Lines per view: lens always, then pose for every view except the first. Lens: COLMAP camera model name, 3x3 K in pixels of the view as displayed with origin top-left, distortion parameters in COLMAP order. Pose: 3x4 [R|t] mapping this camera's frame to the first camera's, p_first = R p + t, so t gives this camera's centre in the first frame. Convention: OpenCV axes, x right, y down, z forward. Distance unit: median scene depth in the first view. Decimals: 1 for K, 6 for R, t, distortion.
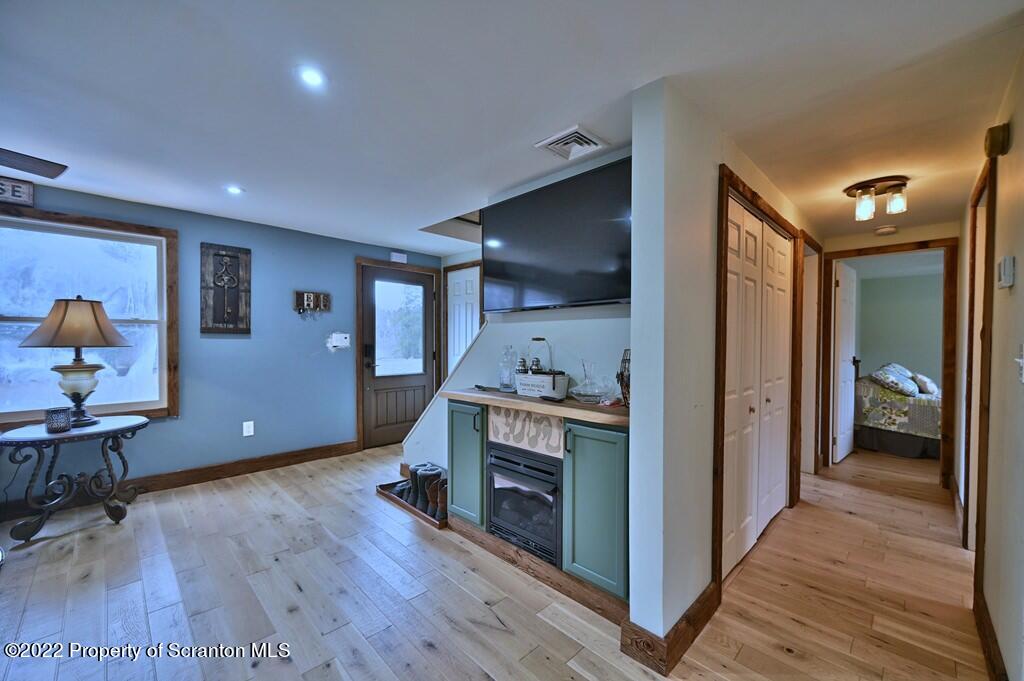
lens RADIAL K [[402.7, 0, 514.8], [0, 402.7, 346.4], [0, 0, 1]] dist [0.001318, 0.000178]
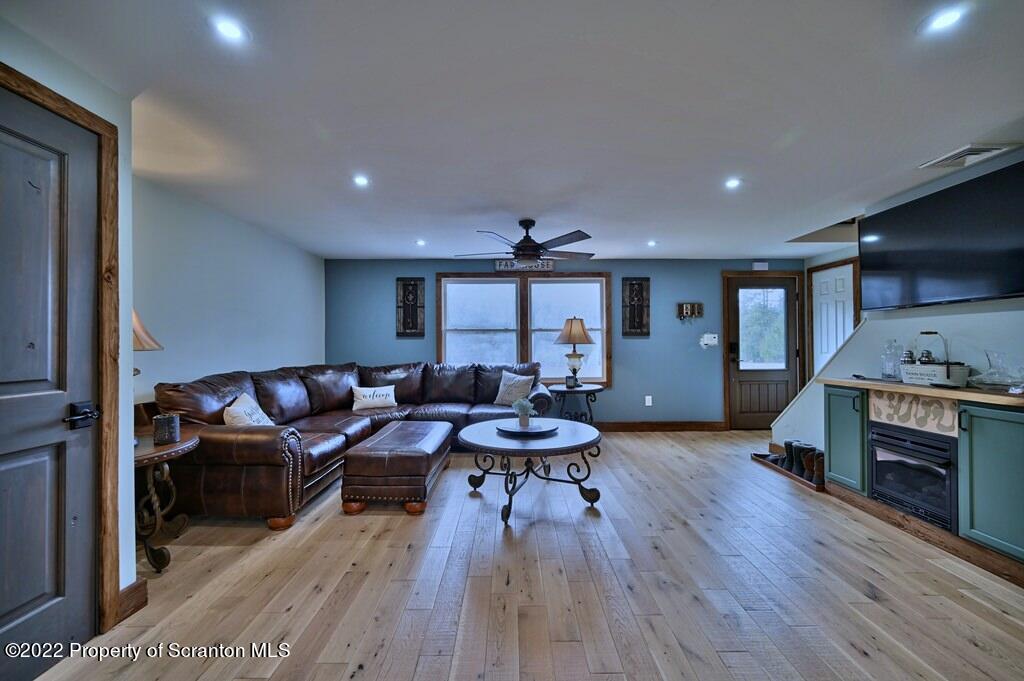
lens RADIAL K [[403.1, 0, 516.8], [0, 403.1, 343.1], [0, 0, 1]] dist [-0.000211, 0.000401]
pose [[0.716319, -0.010013, -0.697701, 0.020527], [-0.000720, 0.999886, -0.015089, 0.026903], [0.697773, 0.011311, 0.716230, -0.557471]]
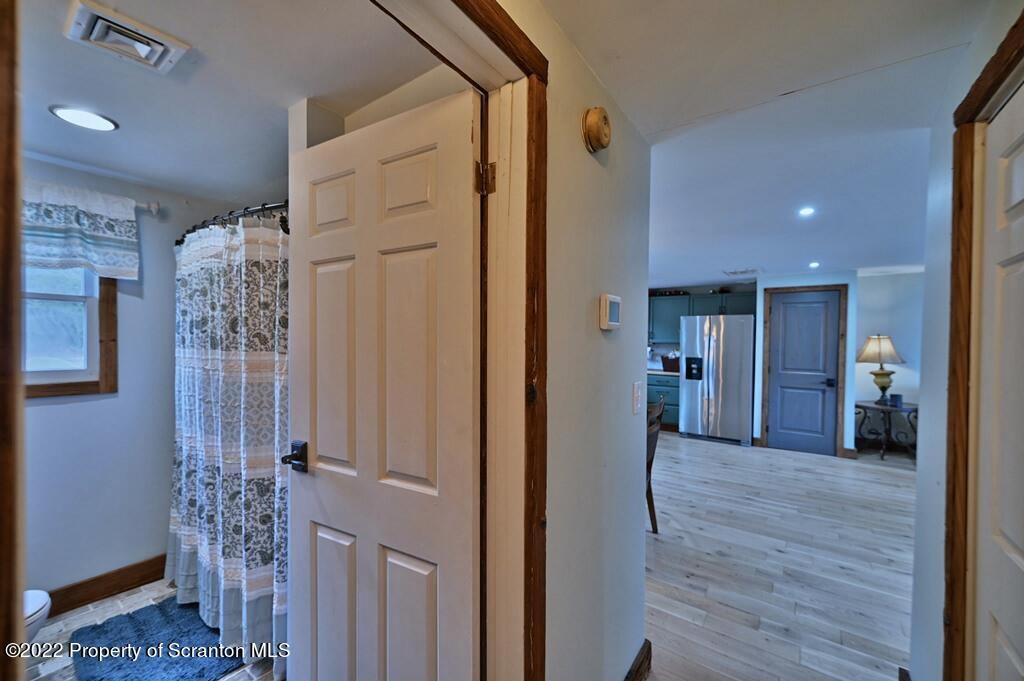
lens RADIAL K [[404.7, 0, 514.6], [0, 404.7, 342.9], [0, 0, 1]] dist [0.000373, 0.000034]
pose [[-0.985950, -0.015347, -0.166334, 0.986863], [-0.019825, 0.999483, 0.025295, -0.087115], [0.165860, 0.028238, -0.985745, 1.162869]]
